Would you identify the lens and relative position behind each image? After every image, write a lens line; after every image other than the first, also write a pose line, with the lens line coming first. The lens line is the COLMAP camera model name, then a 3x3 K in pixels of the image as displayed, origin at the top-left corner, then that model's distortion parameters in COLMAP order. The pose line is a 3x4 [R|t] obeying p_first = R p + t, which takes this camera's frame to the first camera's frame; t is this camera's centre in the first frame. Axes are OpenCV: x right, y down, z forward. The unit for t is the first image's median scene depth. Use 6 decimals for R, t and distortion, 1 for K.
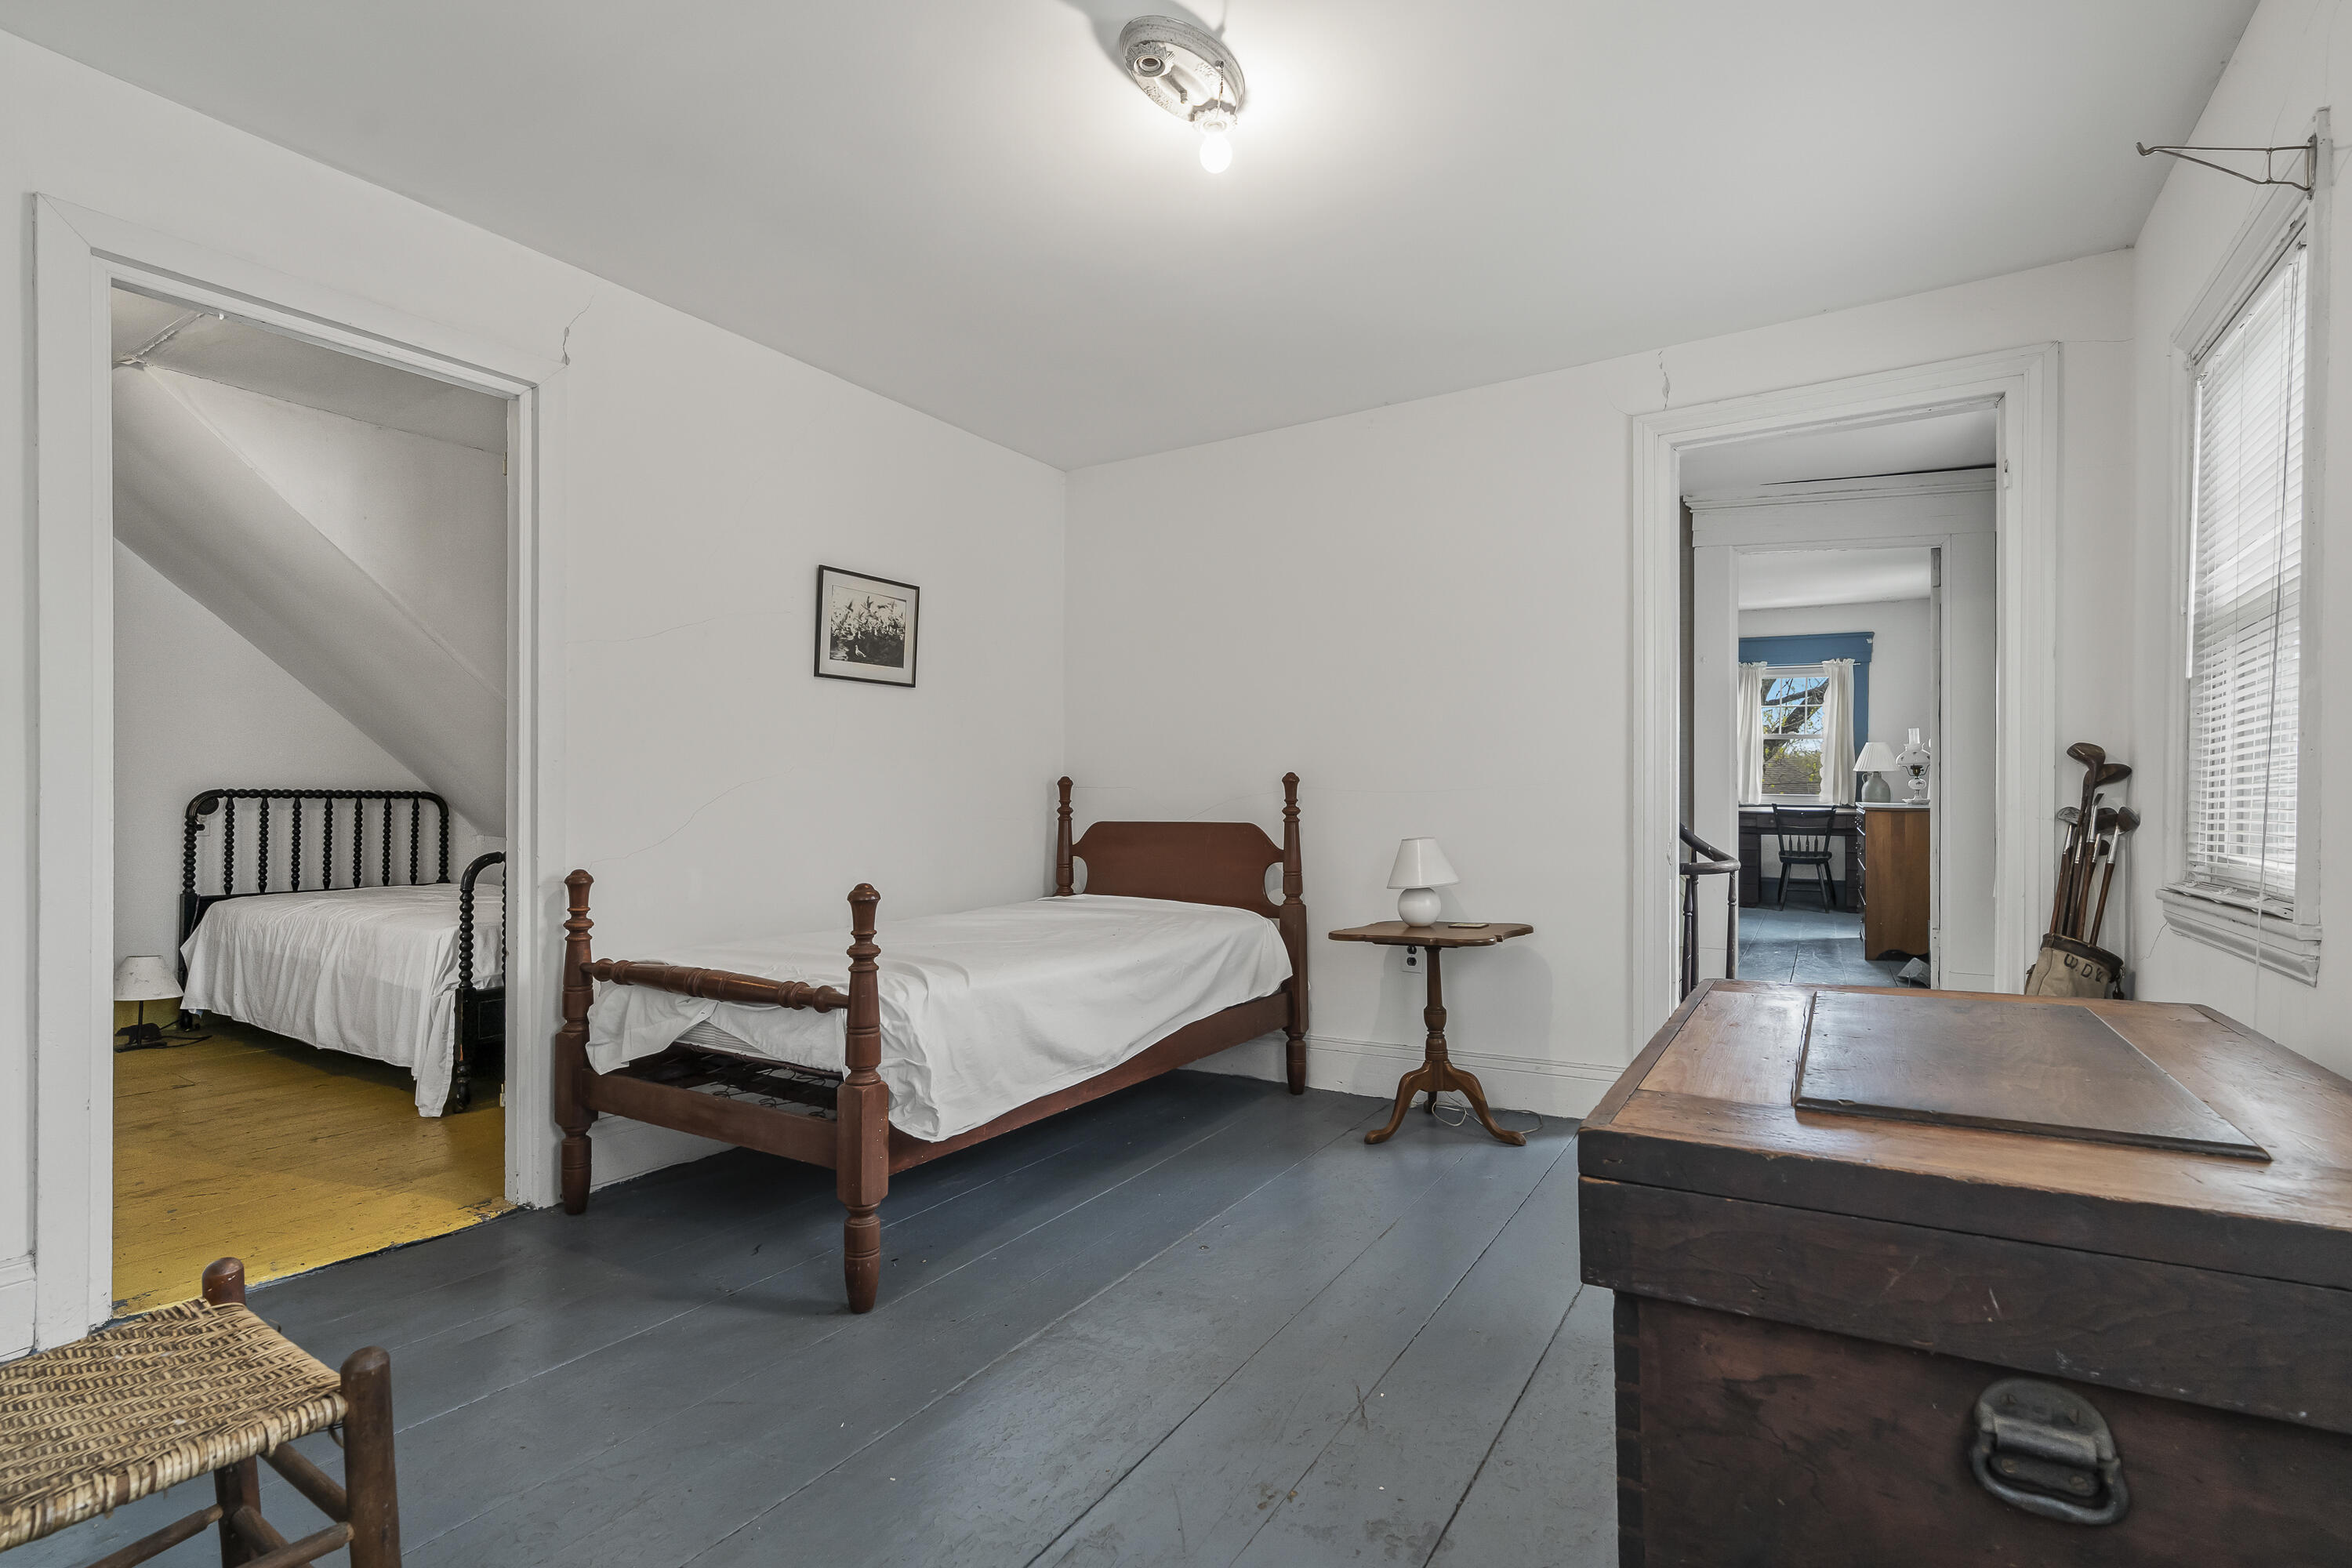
lens RADIAL K [[1113.3, 0, 1173.1], [0, 1113.3, 789.7], [0, 0, 1]] dist [0.000555, 0.000098]
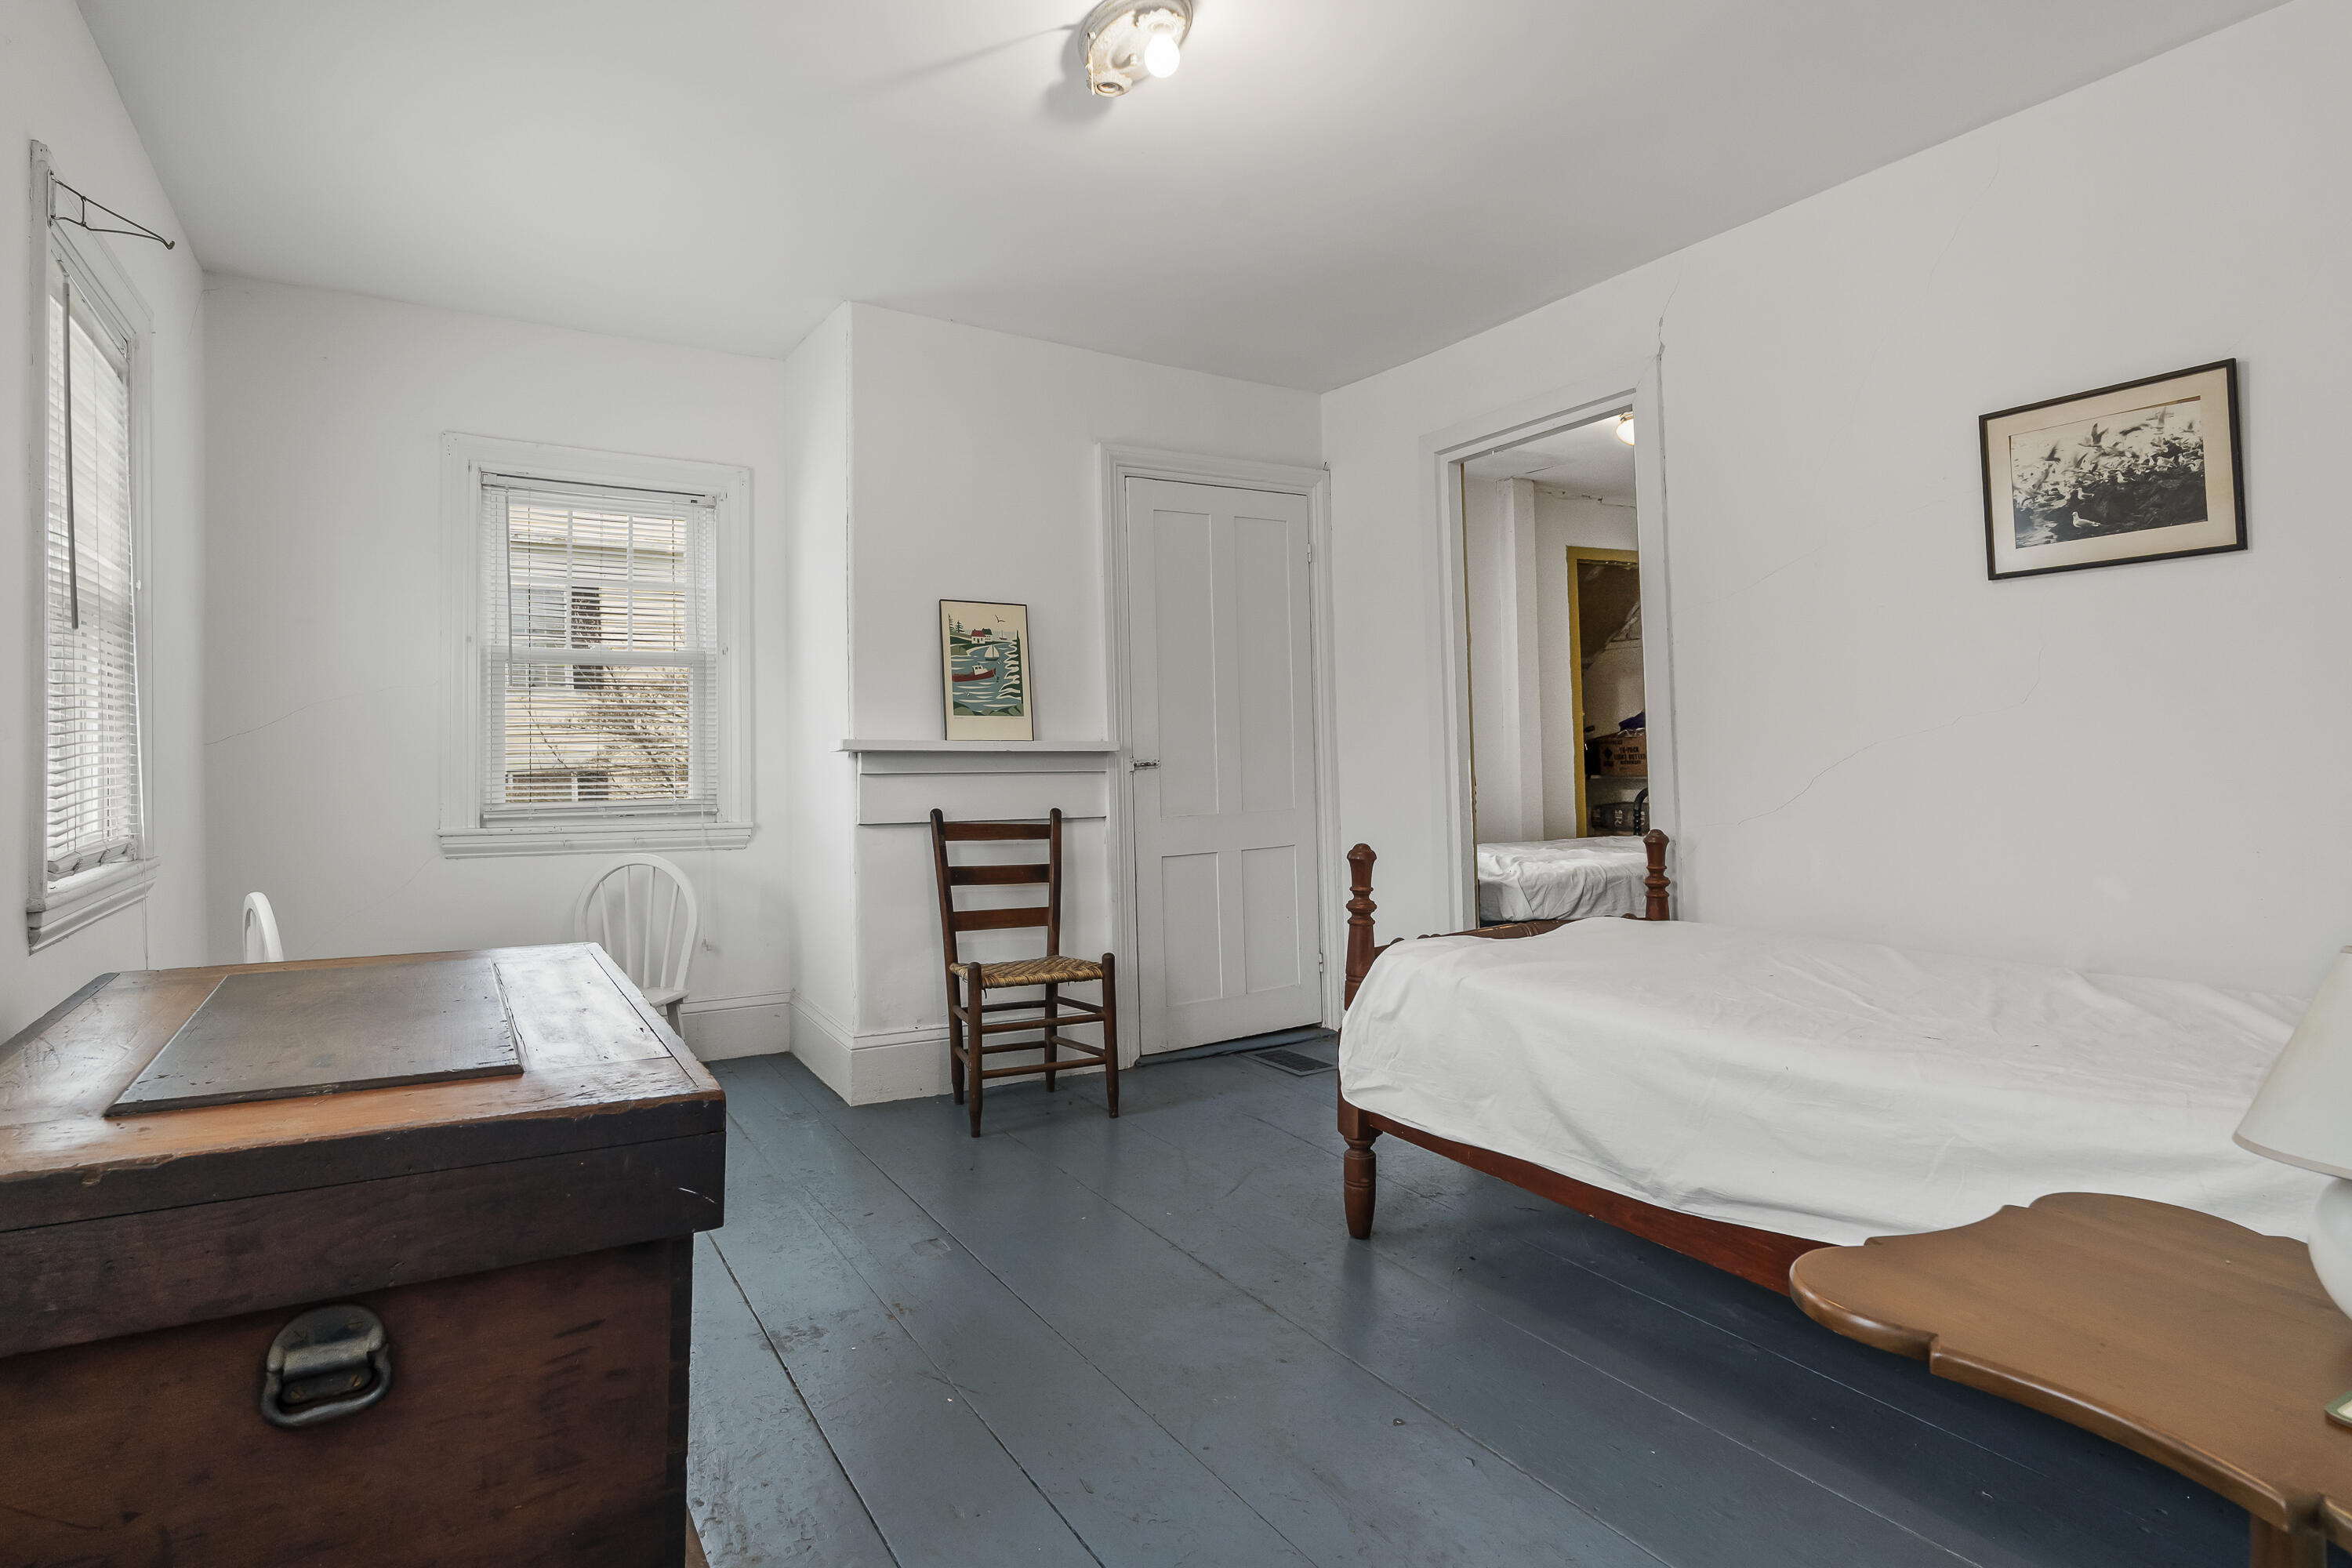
lens RADIAL K [[1211.2, 0, 1179.1], [0, 1211.2, 725.0], [0, 0, 1]] dist [-0.000659, -0.000418]
pose [[-0.446210, -0.016143, -0.894783, 0.537698], [0.019627, 0.999420, -0.027818, -0.002667], [0.894713, -0.029975, -0.445634, 0.854842]]
